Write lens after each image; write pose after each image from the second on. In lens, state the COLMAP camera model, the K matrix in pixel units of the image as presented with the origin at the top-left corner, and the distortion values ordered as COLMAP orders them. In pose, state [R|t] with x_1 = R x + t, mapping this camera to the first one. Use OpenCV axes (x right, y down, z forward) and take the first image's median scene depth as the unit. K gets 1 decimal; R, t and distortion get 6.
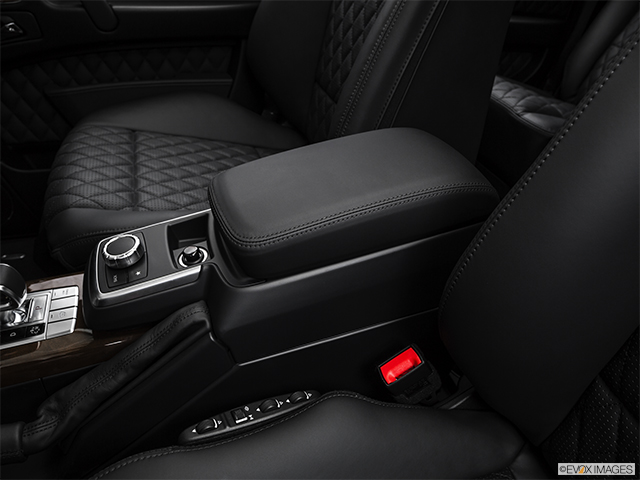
lens RADIAL K [[484.1, 0, 319.6], [0, 484.1, 232.9], [0, 0, 1]] dist [-0.126226, 0.054395]
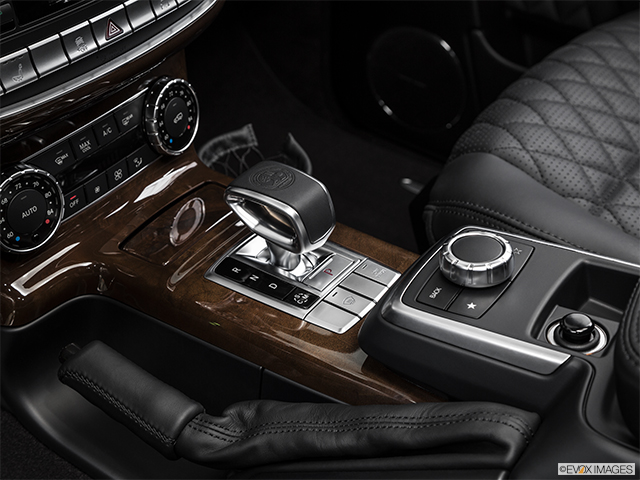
lens RADIAL K [[991.1, 0, 320.0], [0, 991.1, 240.0], [0, 0, 1]] dist [0.102236, -0.003081]
pose [[0.614845, 0.459276, -0.641117, 0.205630], [-0.477081, 0.863920, 0.161356, -0.079750], [0.627981, 0.206656, 0.750289, 0.006717]]
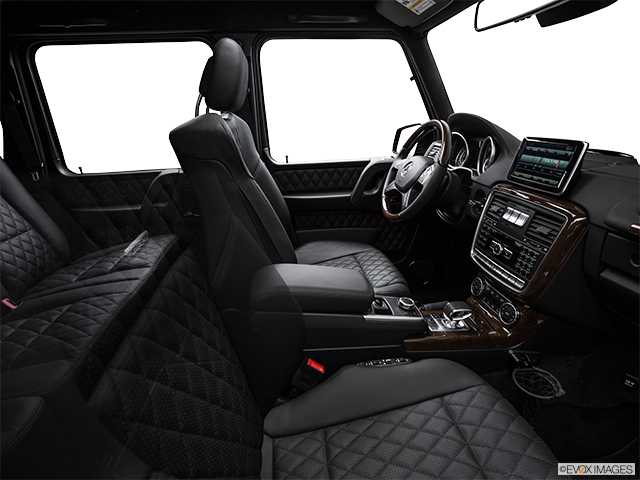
lens RADIAL K [[326.1, 0, 320.6], [0, 326.1, 237.2], [0, 0, 1]] dist [-0.050412, 0.000796]
pose [[-0.972868, -0.135866, 0.187267, -0.247235], [0.082349, 0.553060, 0.829062, -1.569336], [-0.216211, 0.821989, -0.526866, 1.678023]]
